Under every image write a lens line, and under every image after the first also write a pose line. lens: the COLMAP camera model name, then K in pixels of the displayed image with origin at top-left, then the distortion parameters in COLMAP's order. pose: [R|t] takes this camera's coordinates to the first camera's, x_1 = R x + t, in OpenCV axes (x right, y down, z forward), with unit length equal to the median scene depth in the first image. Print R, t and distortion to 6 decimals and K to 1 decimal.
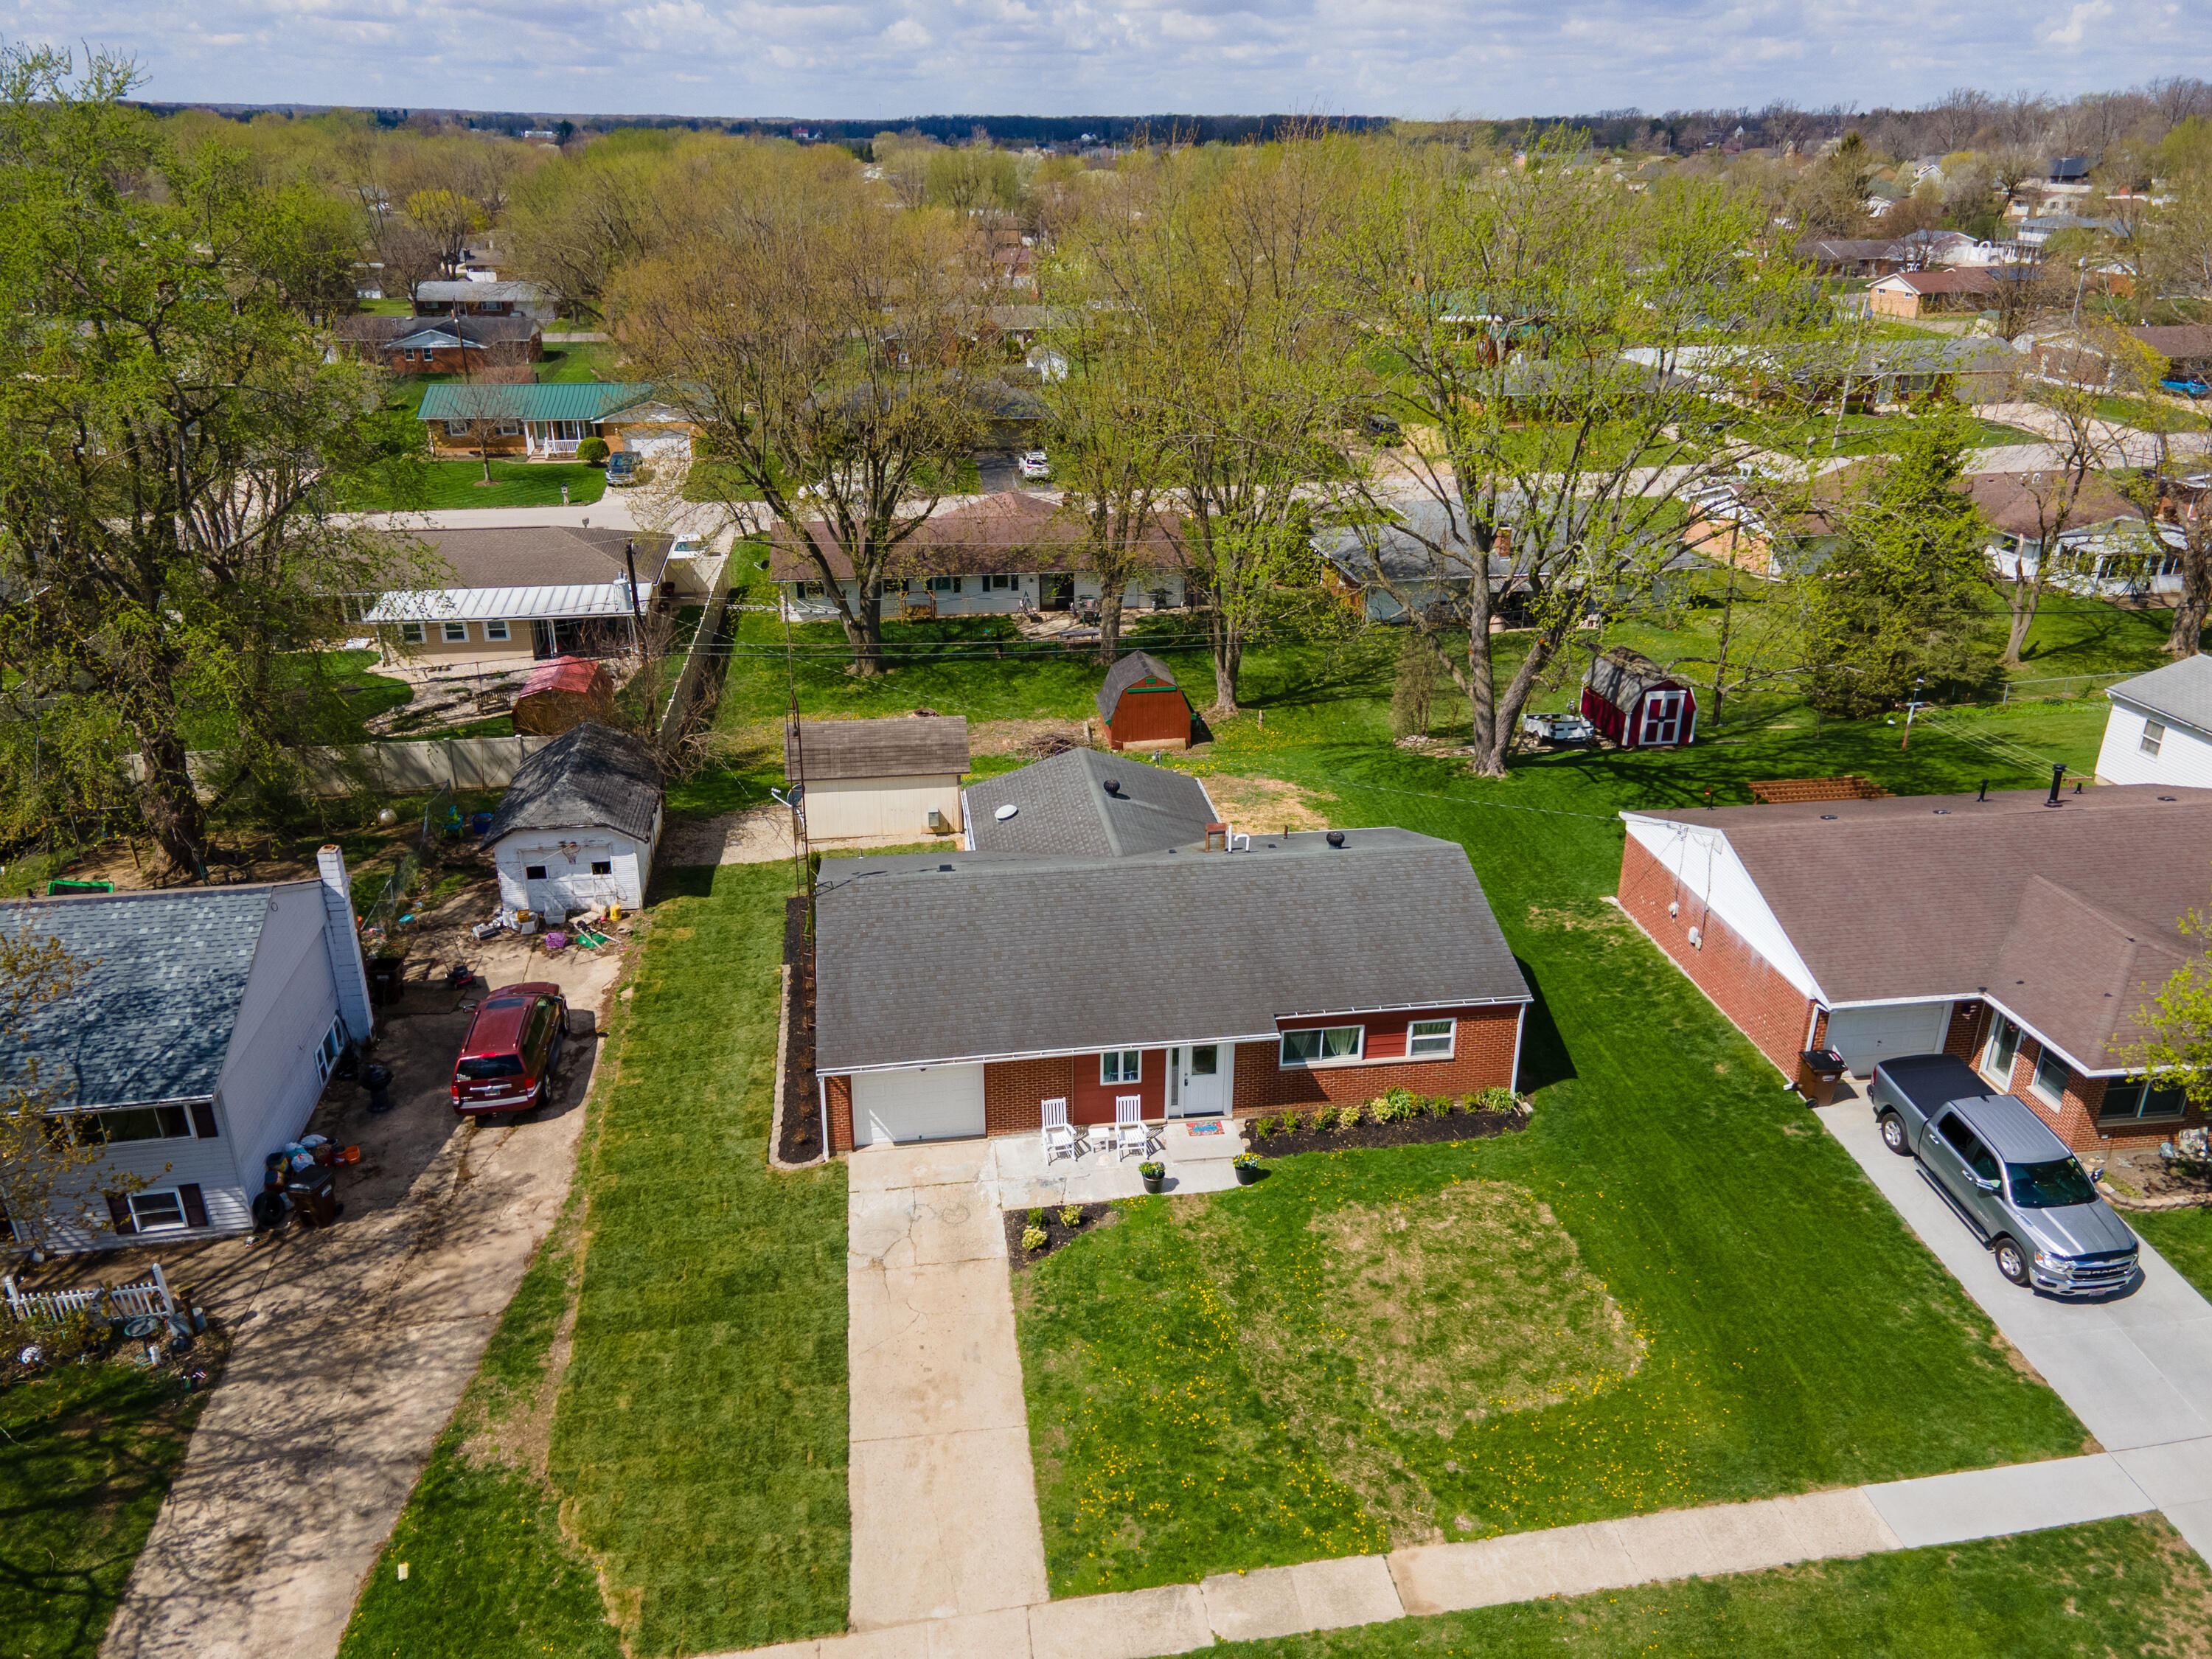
lens RADIAL K [[1593.6, 0, 1138.0], [0, 1593.6, 790.4], [0, 0, 1]] dist [0.024452, 0.004339]
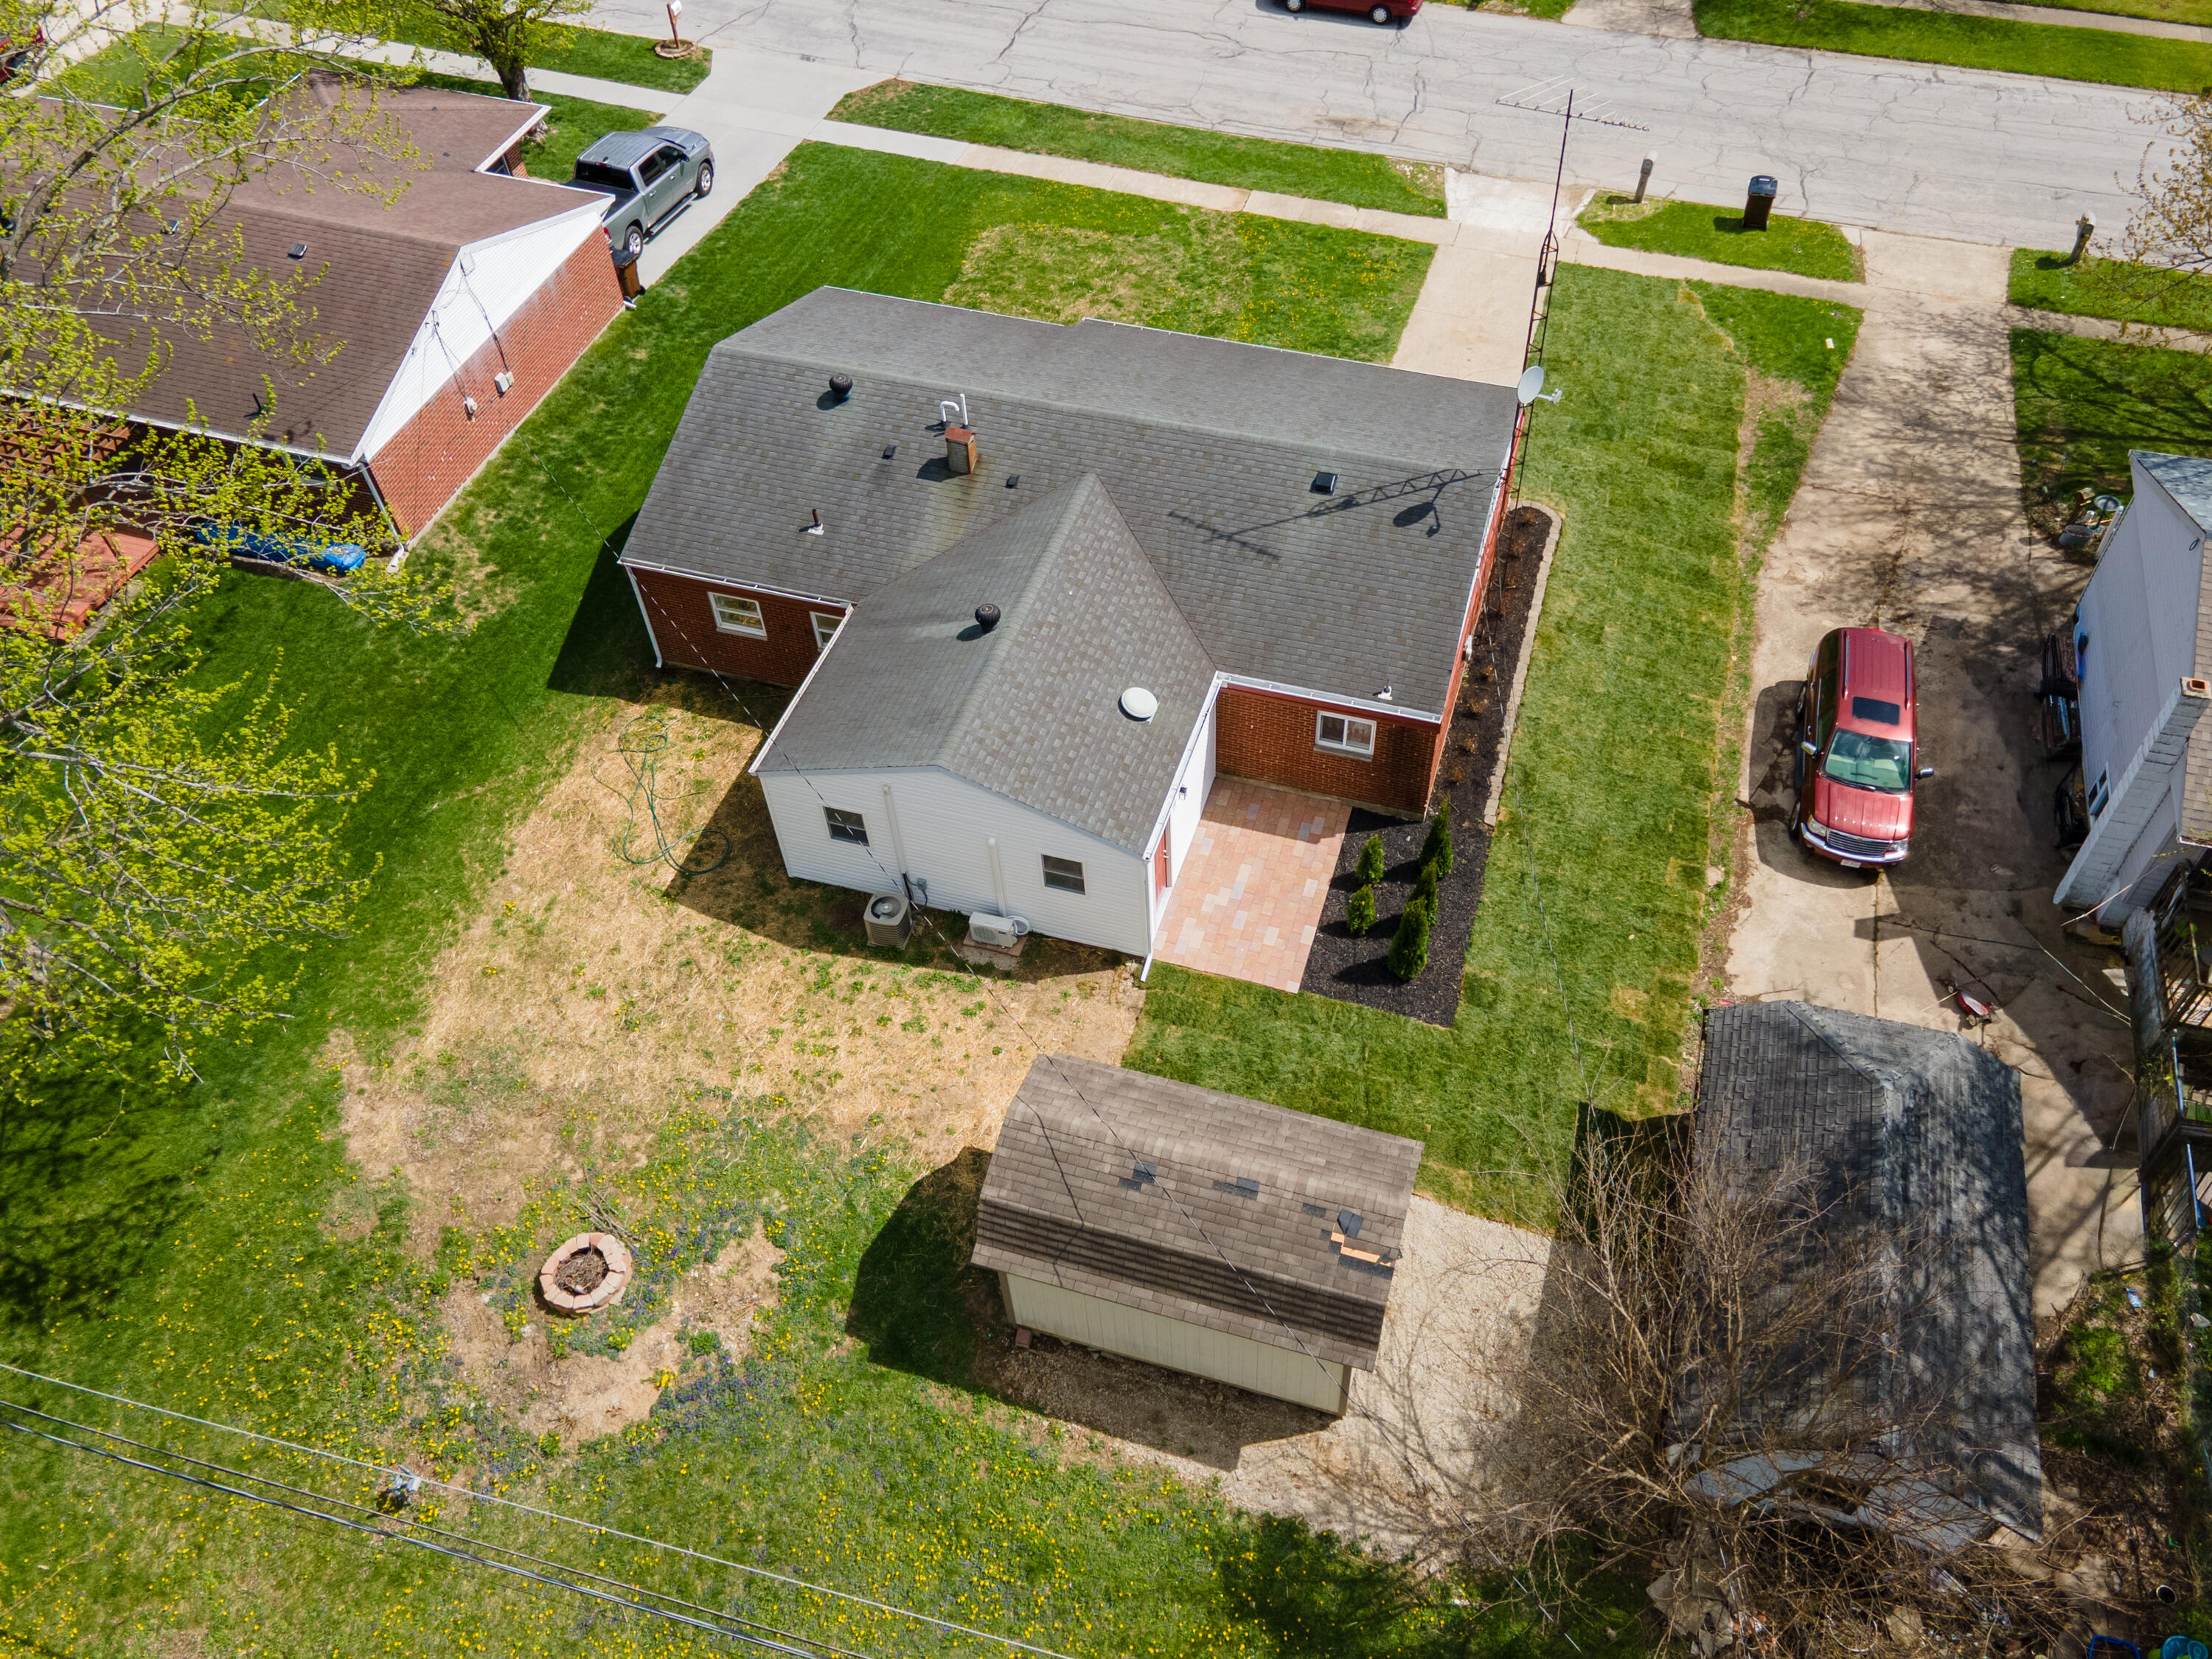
lens RADIAL K [[1755.6, 0, 1140.9], [0, 1755.6, 825.9], [0, 0, 1]] dist [0.002914, 0.064974]
pose [[-0.894398, -0.332523, 0.299134, -0.440939], [0.180267, 0.344077, 0.921474, -0.867008], [-0.409337, 0.878088, -0.247799, 1.762153]]
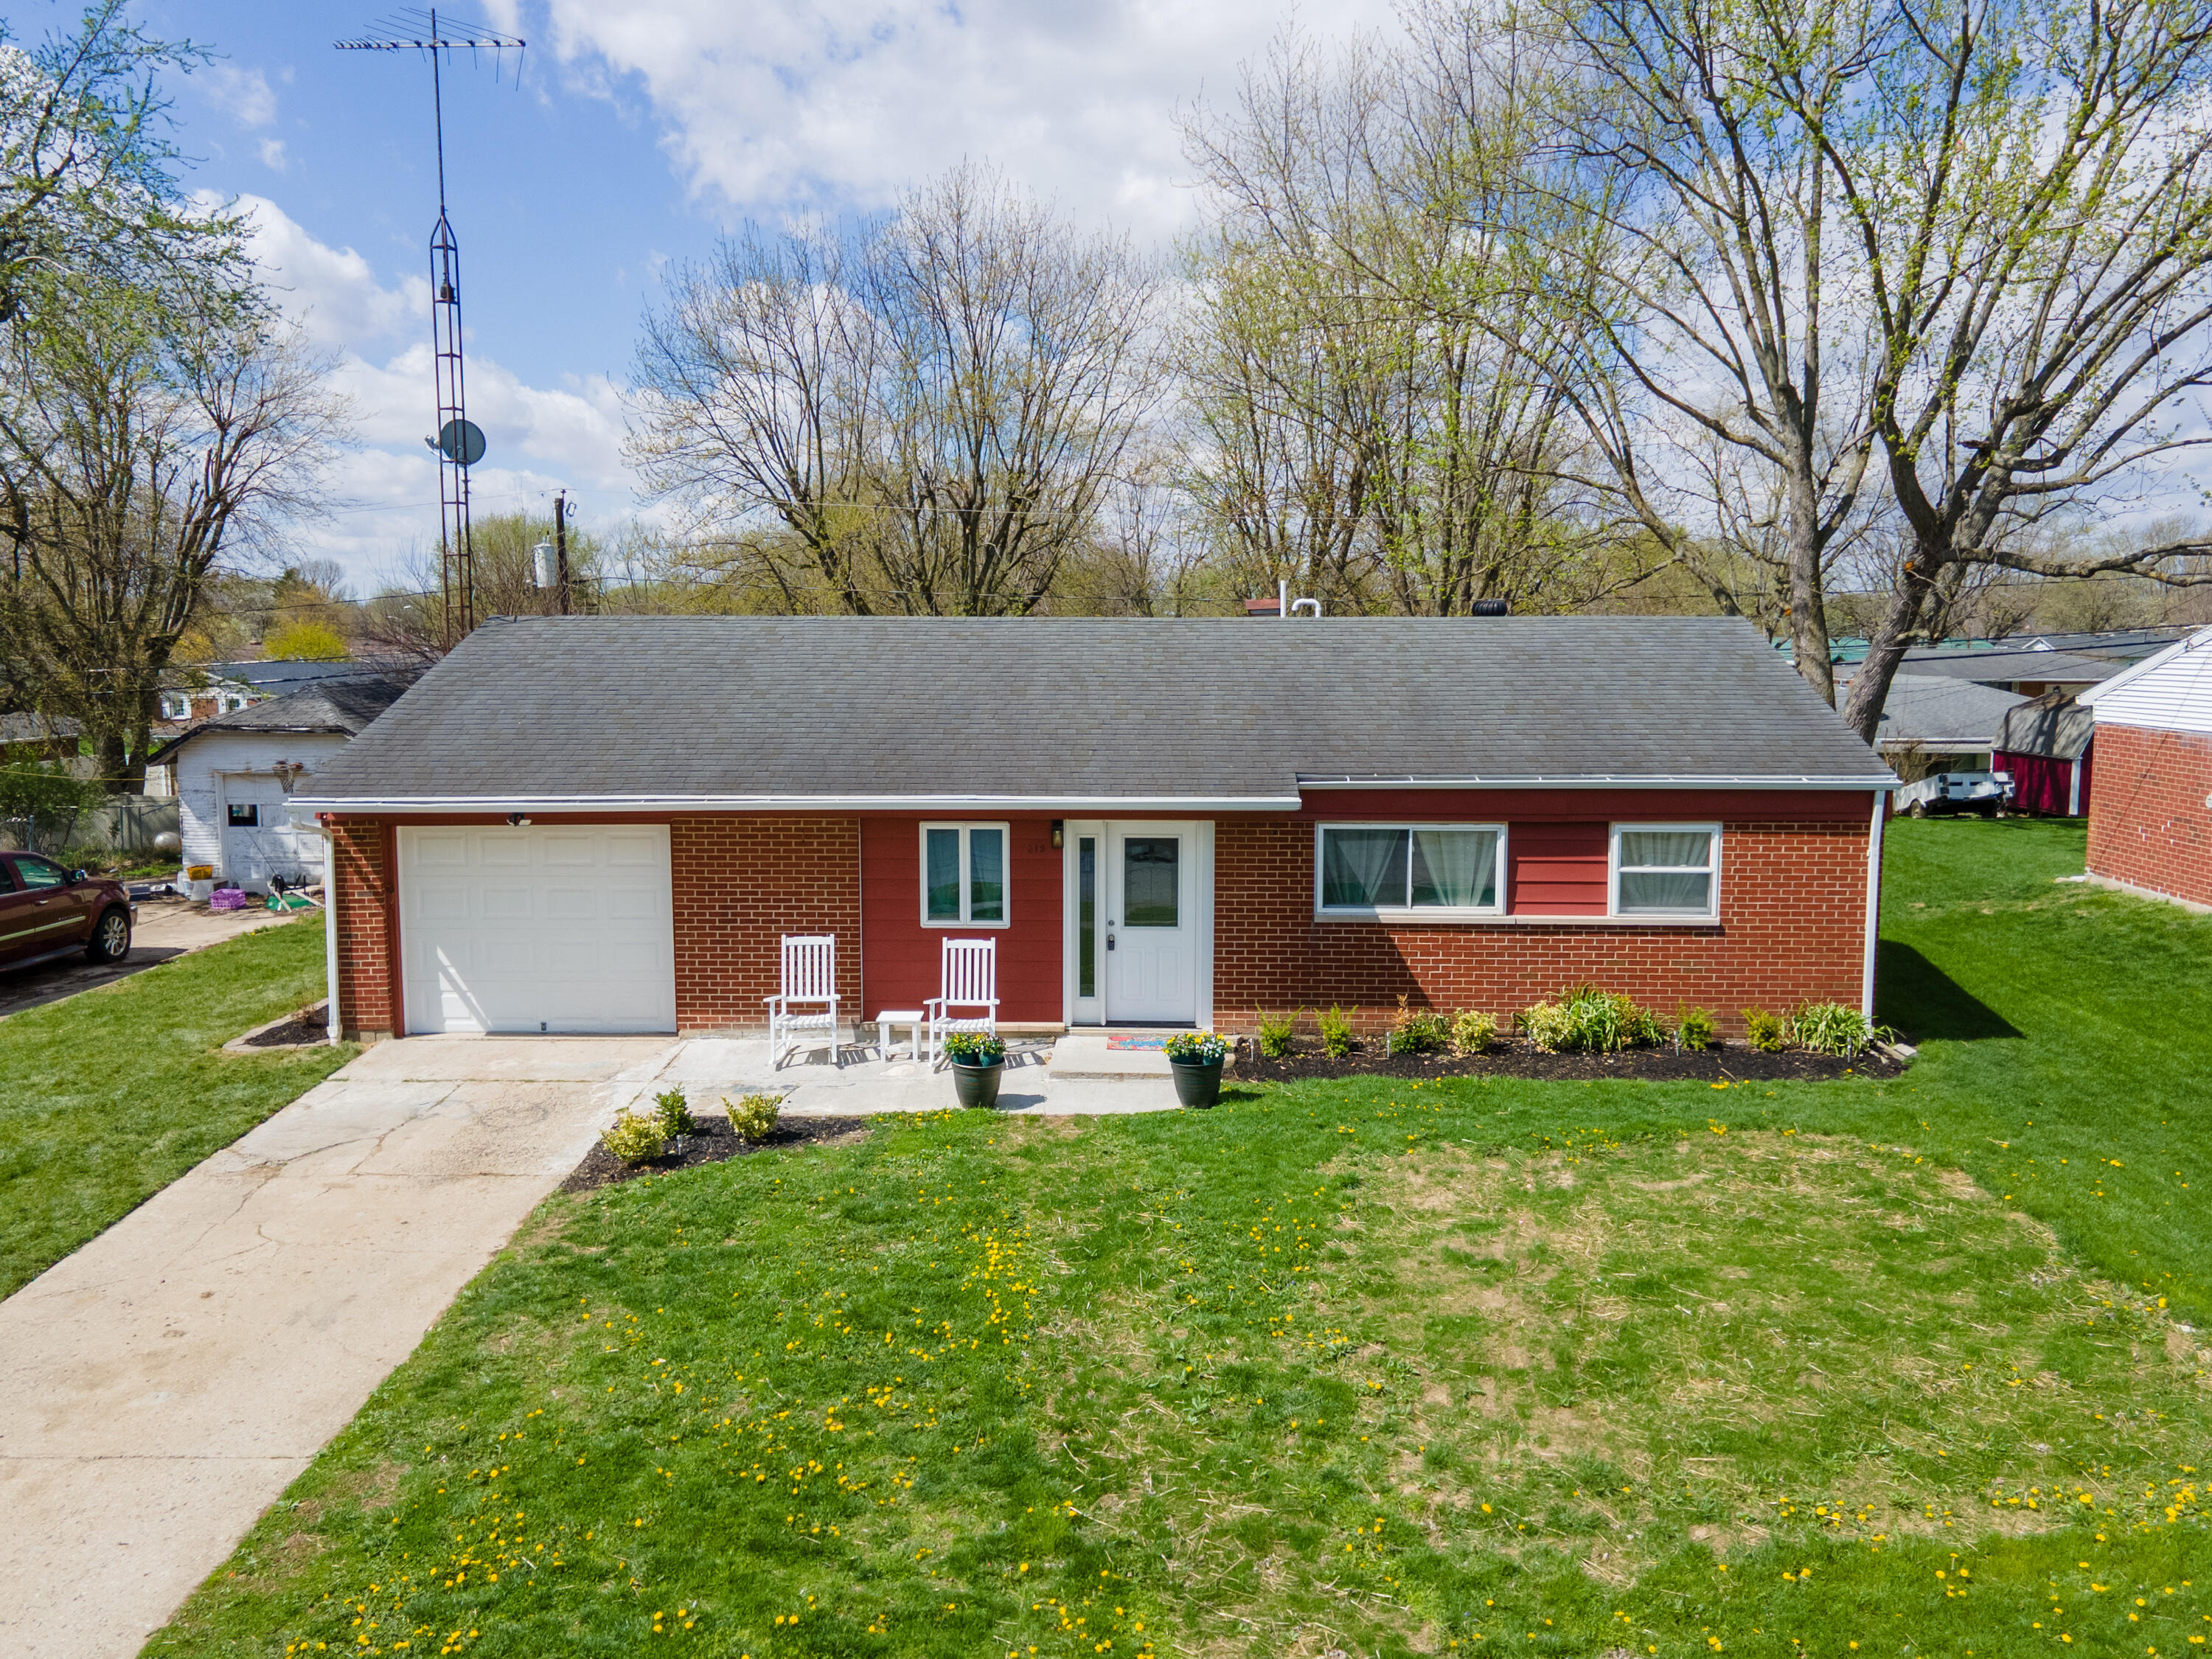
lens RADIAL K [[1755.6, 0, 1140.9], [0, 1755.6, 825.9], [0, 0, 1]] dist [0.002914, 0.064974]
pose [[0.983765, 0.007437, -0.179310, 0.152148], [-0.055212, 0.963224, -0.262965, 0.333444], [0.170760, 0.268595, 0.947997, 0.601683]]
